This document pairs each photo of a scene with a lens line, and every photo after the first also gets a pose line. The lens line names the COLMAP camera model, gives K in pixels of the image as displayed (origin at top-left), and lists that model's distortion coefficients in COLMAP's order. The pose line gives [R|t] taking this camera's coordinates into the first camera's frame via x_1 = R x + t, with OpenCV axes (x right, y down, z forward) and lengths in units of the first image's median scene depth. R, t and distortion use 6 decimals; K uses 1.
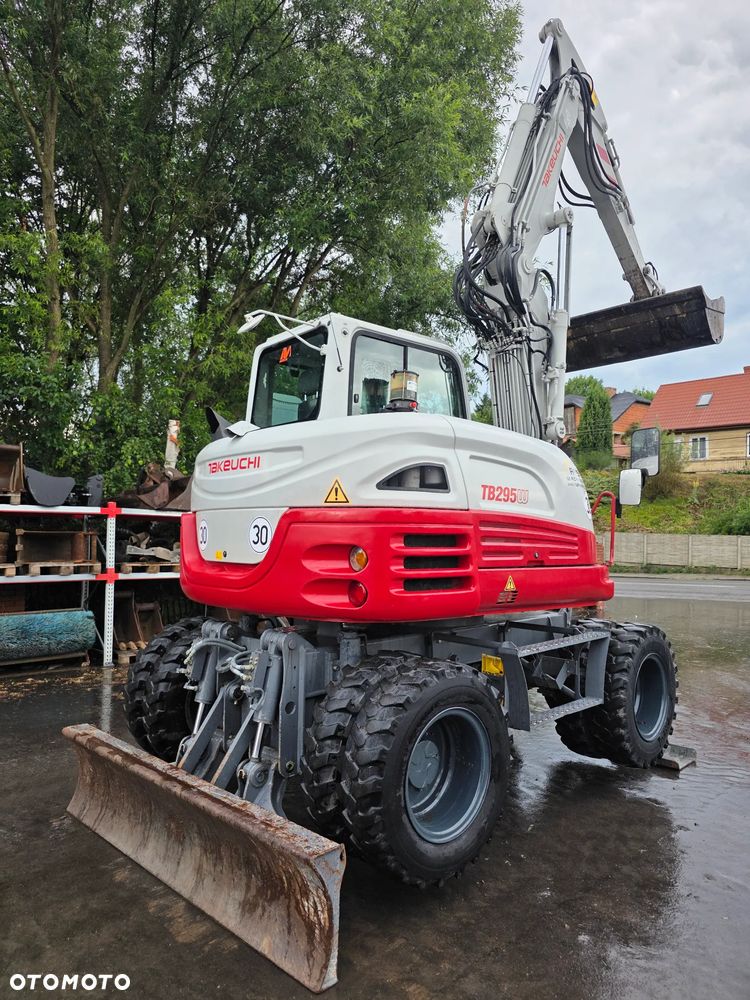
lens RADIAL K [[786.7, 0, 375.0], [0, 786.7, 500.0], [0, 0, 1]] dist [-0.004164, -0.001512]
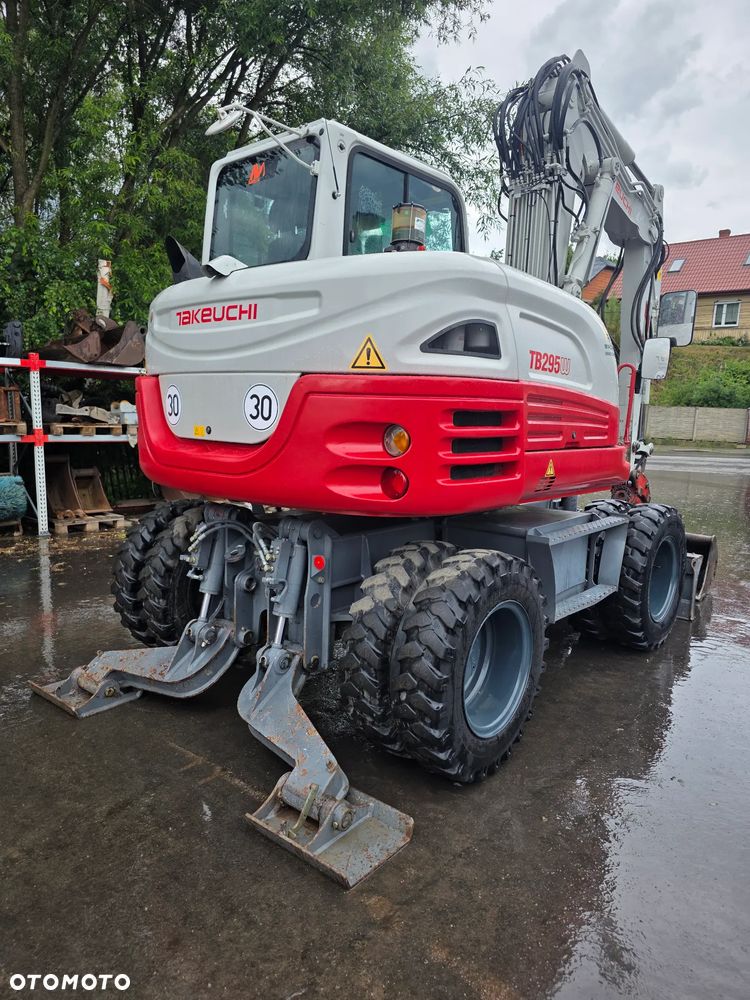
lens RADIAL K [[711.1, 0, 375.0], [0, 711.1, 500.0], [0, 0, 1]] dist [-0.007966, -0.003210]
pose [[0.990651, 0.002102, 0.136406, -0.087555], [-0.028679, 0.980746, 0.193168, -0.003308], [-0.133373, -0.195274, 0.971638, 0.188520]]
